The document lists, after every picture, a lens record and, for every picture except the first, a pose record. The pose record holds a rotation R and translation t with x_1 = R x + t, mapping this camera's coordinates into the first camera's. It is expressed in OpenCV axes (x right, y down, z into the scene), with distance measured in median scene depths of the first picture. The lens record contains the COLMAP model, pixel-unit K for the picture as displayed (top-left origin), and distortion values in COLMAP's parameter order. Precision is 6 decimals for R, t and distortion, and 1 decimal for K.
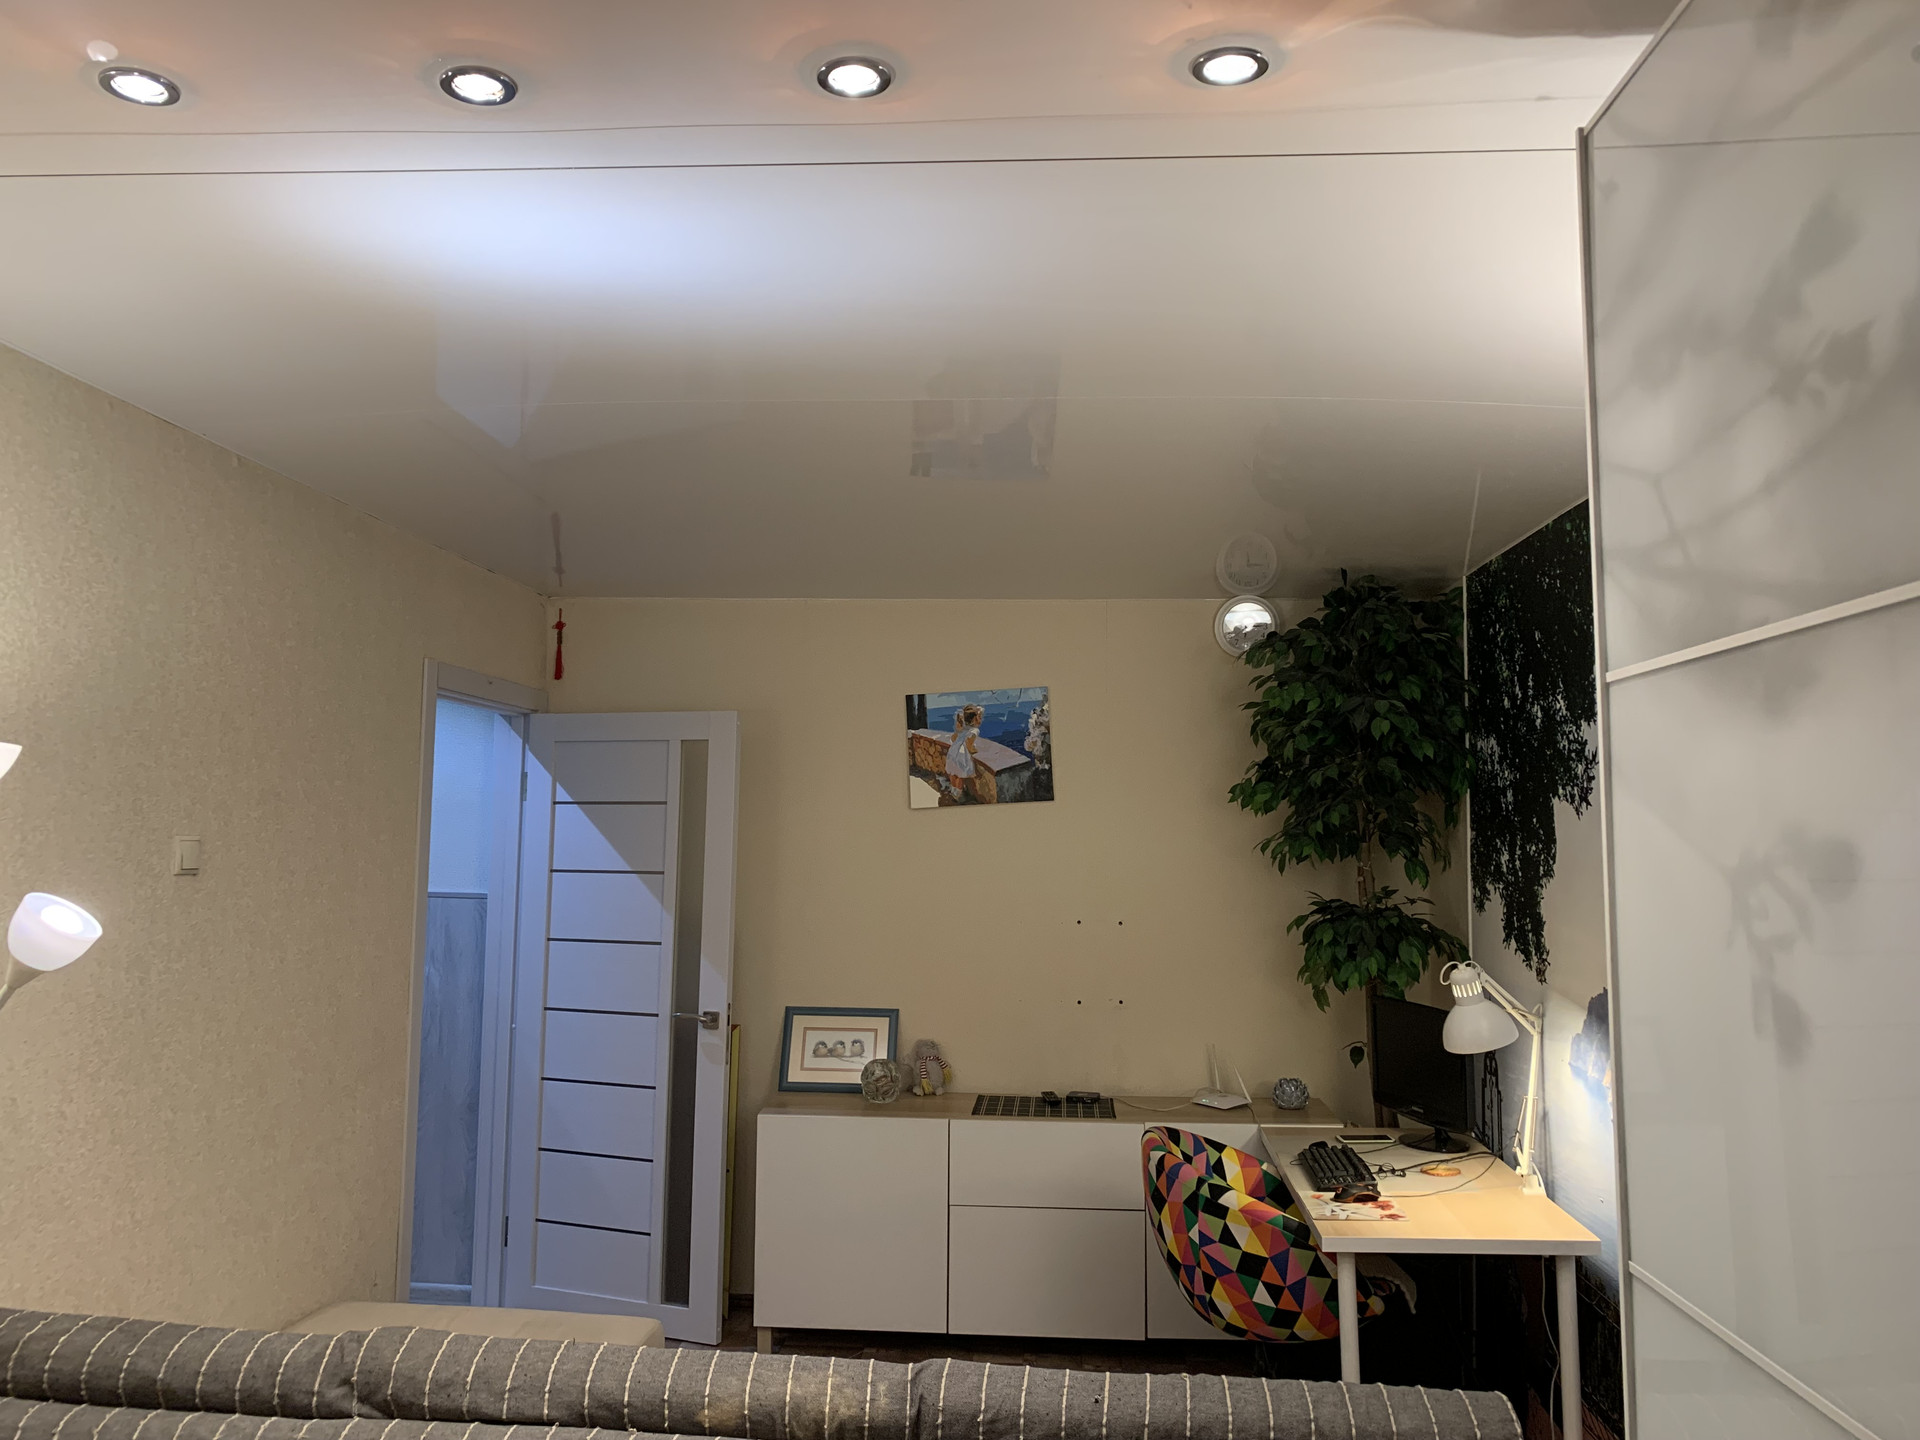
lens RADIAL K [[1462.2, 0, 958.3], [0, 1462.2, 714.7], [0, 0, 1]] dist [0.028356, -0.032857]
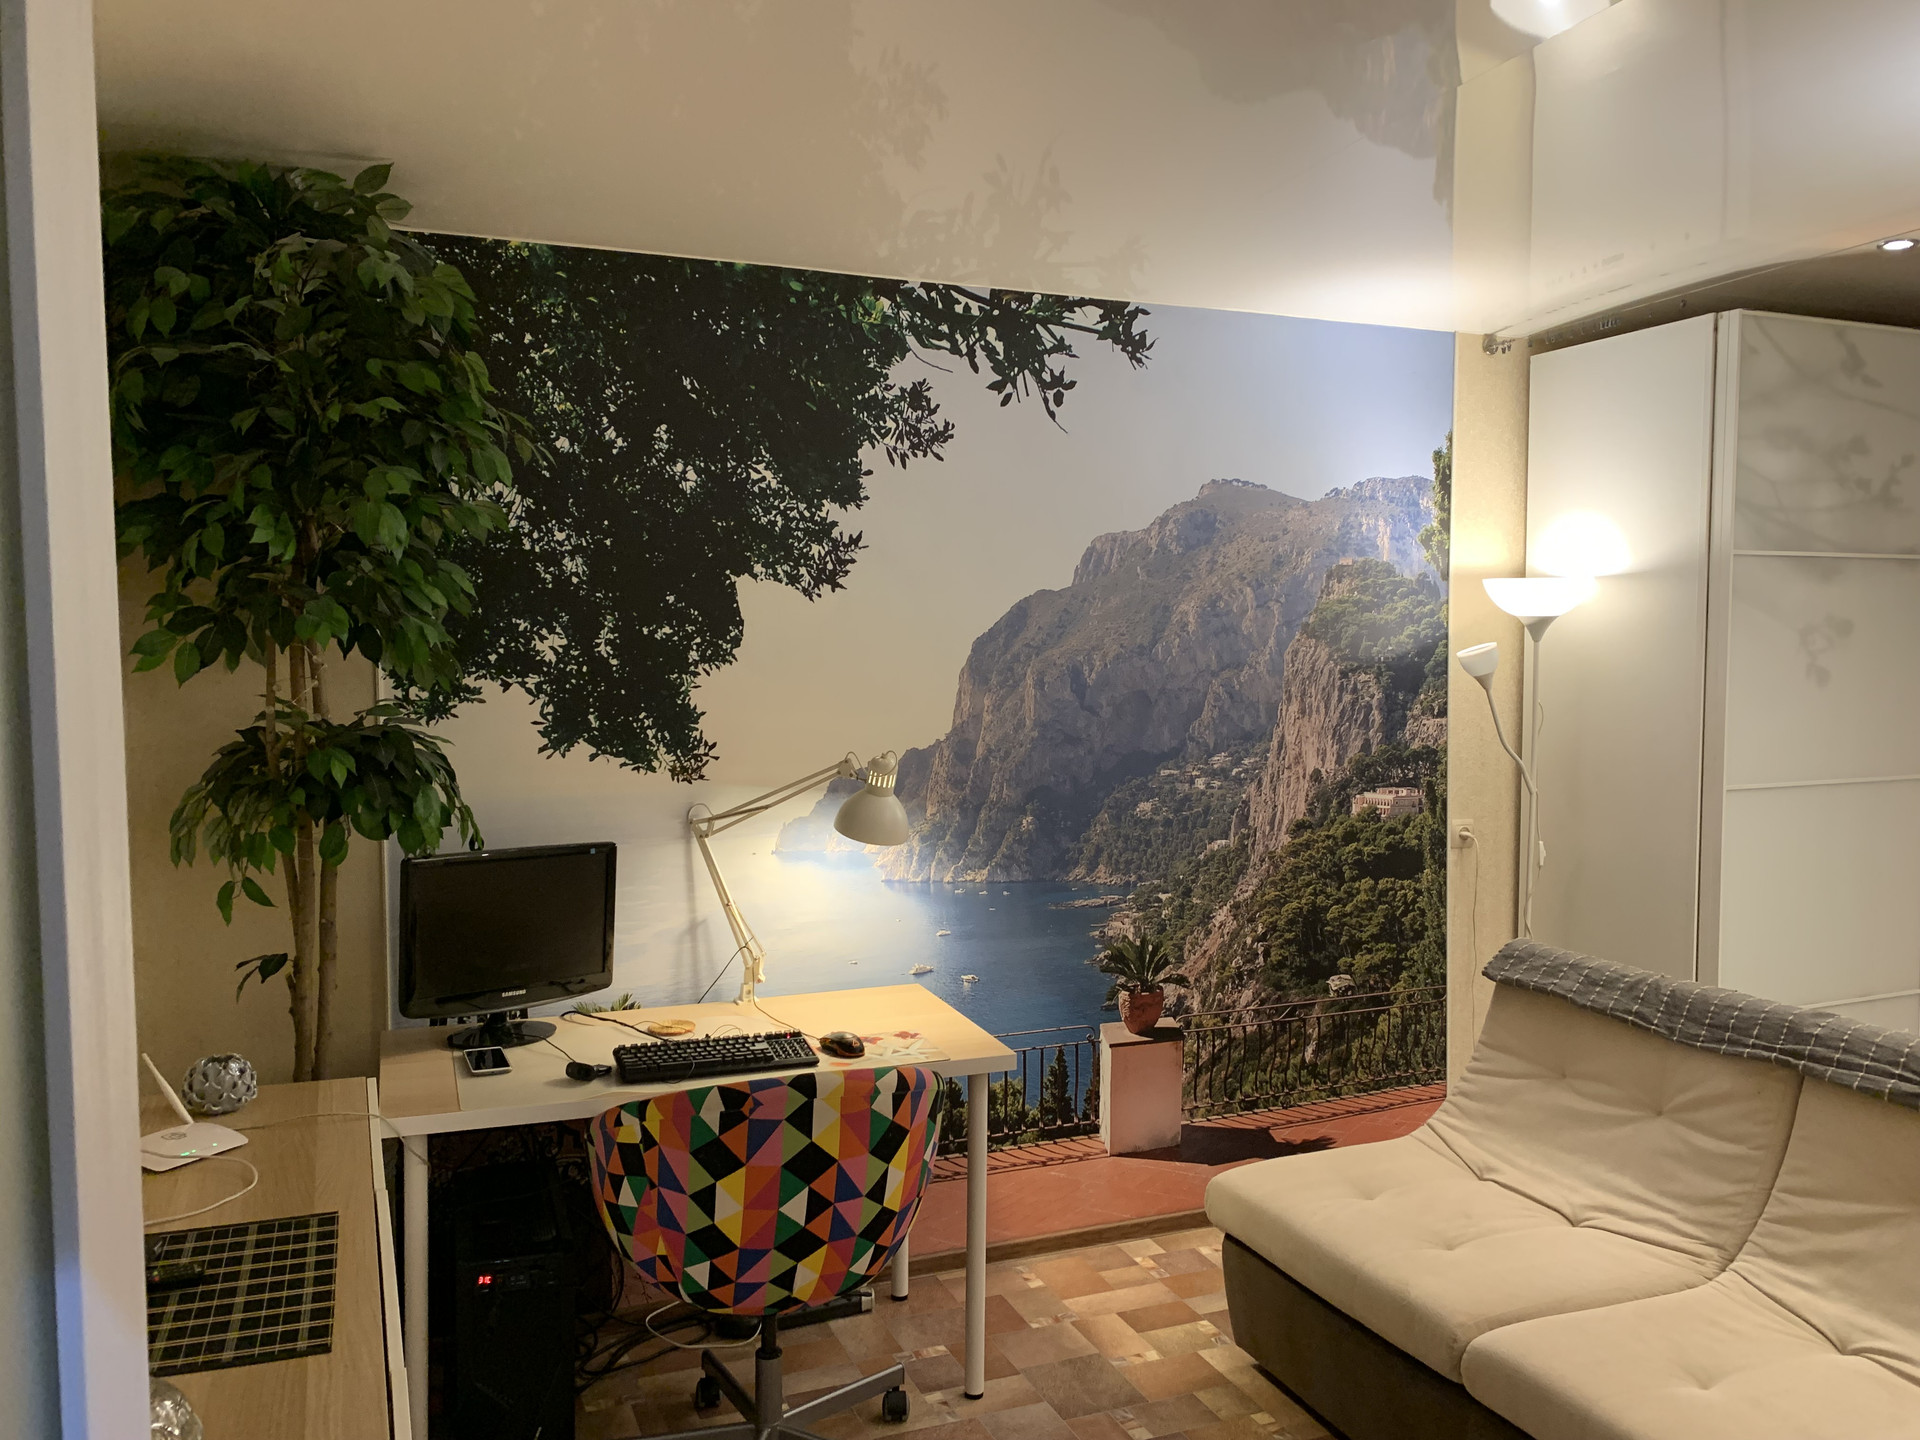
lens RADIAL K [[1462.2, 0, 954.6], [0, 1462.2, 728.4], [0, 0, 1]] dist [0.028356, -0.032857]
pose [[-0.436458, -0.046895, 0.898502, -0.501114], [-0.073064, 0.997190, 0.016554, 0.134460], [-0.896753, -0.058423, -0.438658, 1.356663]]
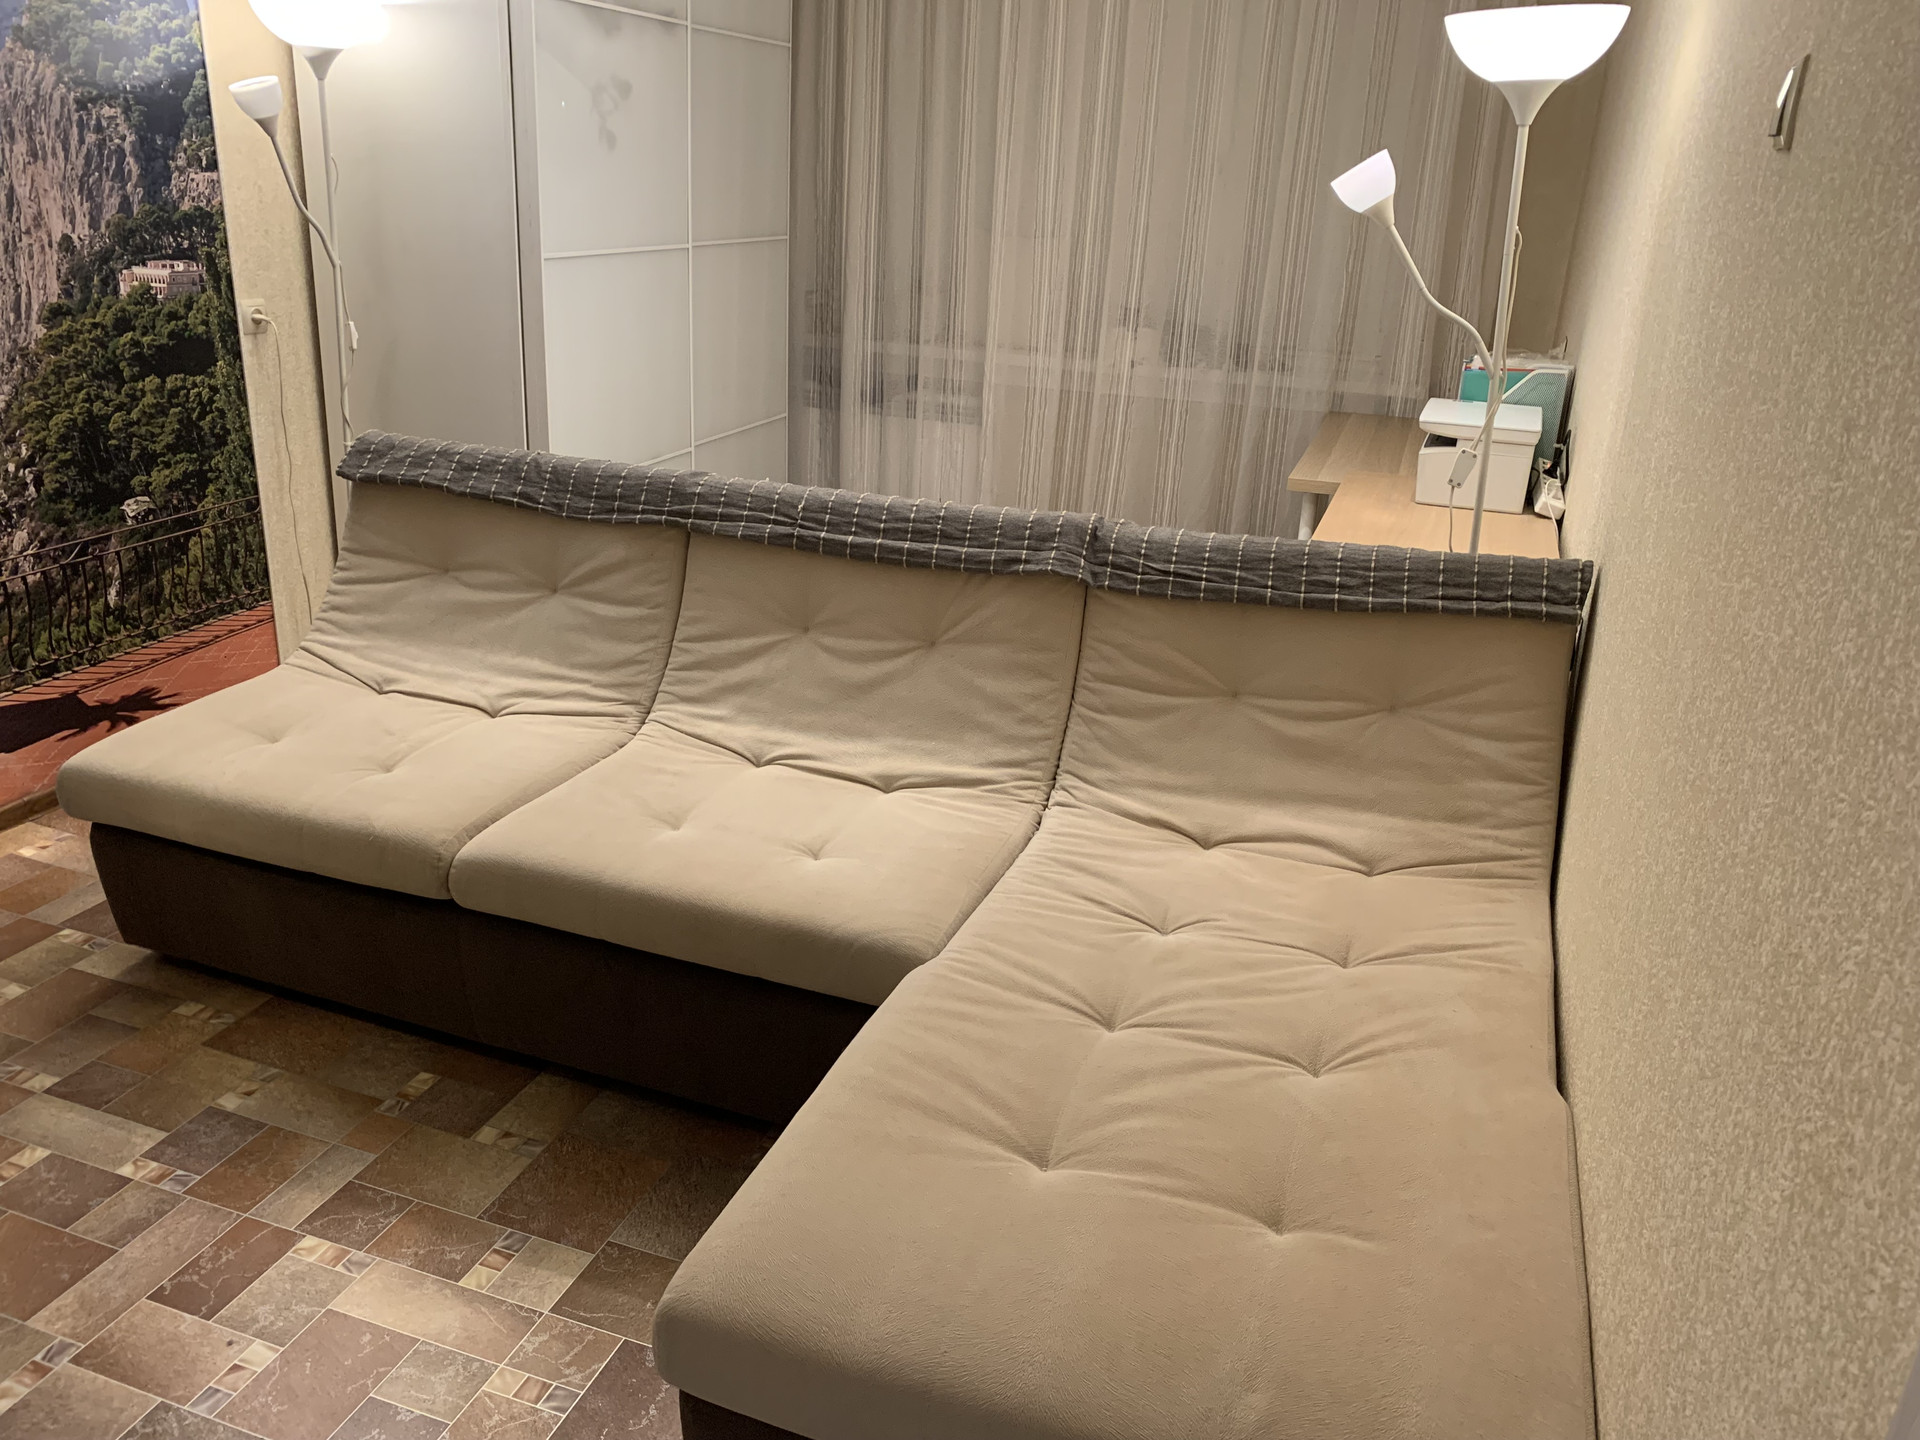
lens RADIAL K [[1462.2, 0, 964.8], [0, 1462.2, 706.3], [0, 0, 1]] dist [0.028356, -0.032857]
pose [[-0.964470, -0.138593, 0.224923, -0.359163], [-0.075719, 0.960648, 0.267249, 0.159121], [-0.253111, 0.240722, -0.937010, 1.359407]]
